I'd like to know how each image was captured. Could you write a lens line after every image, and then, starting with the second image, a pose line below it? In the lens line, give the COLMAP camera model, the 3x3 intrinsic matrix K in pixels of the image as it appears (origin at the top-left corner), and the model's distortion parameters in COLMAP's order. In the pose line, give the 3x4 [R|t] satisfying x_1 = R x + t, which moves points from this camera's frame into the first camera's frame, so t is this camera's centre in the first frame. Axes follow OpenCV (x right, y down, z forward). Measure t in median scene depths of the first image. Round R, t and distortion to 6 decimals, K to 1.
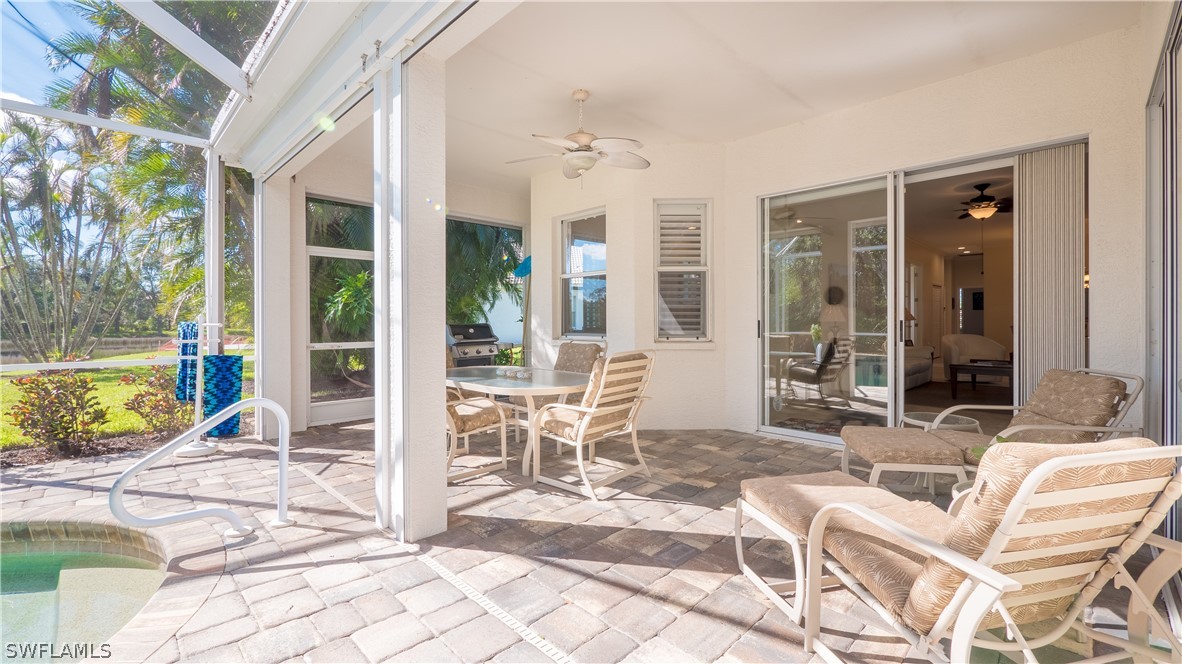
lens RADIAL K [[505.6, 0, 589.3], [0, 505.6, 321.5], [0, 0, 1]] dist [-0.006890, 0.000331]
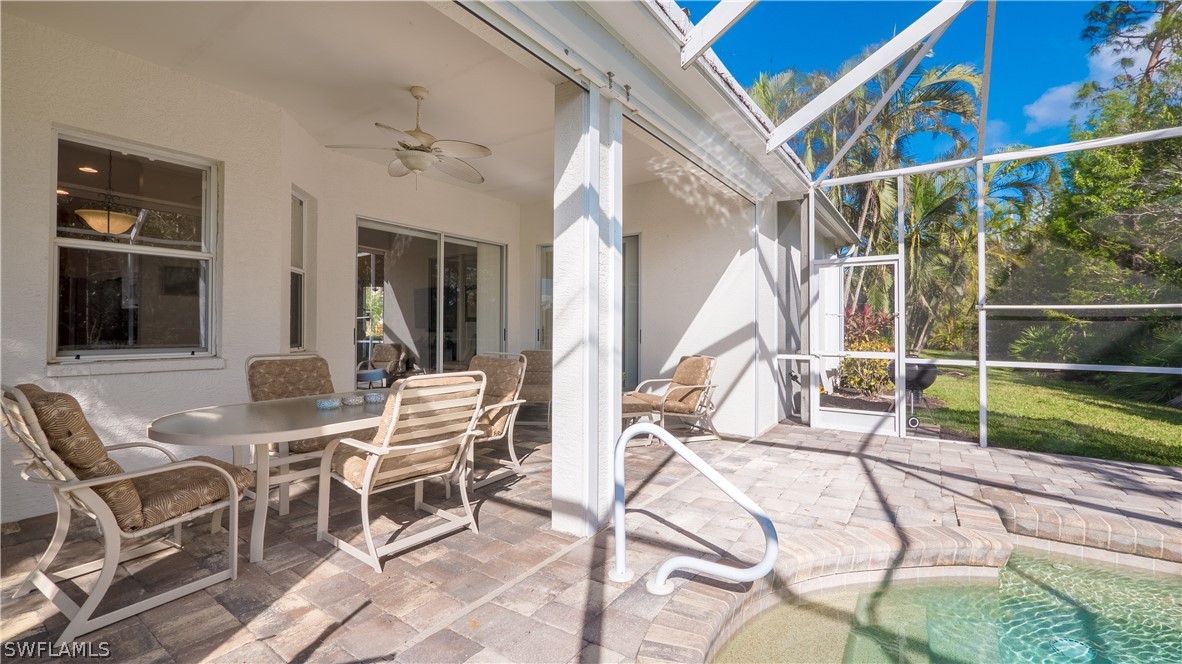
lens RADIAL K [[499.0, 0, 594.1], [0, 499.0, 324.7], [0, 0, 1]] dist [-0.000546, 0.000095]
pose [[-0.176208, 0.013184, 0.984265, -1.183645], [-0.005768, 0.999879, -0.014426, 0.003152], [-0.984336, -0.008220, -0.176111, 1.009667]]
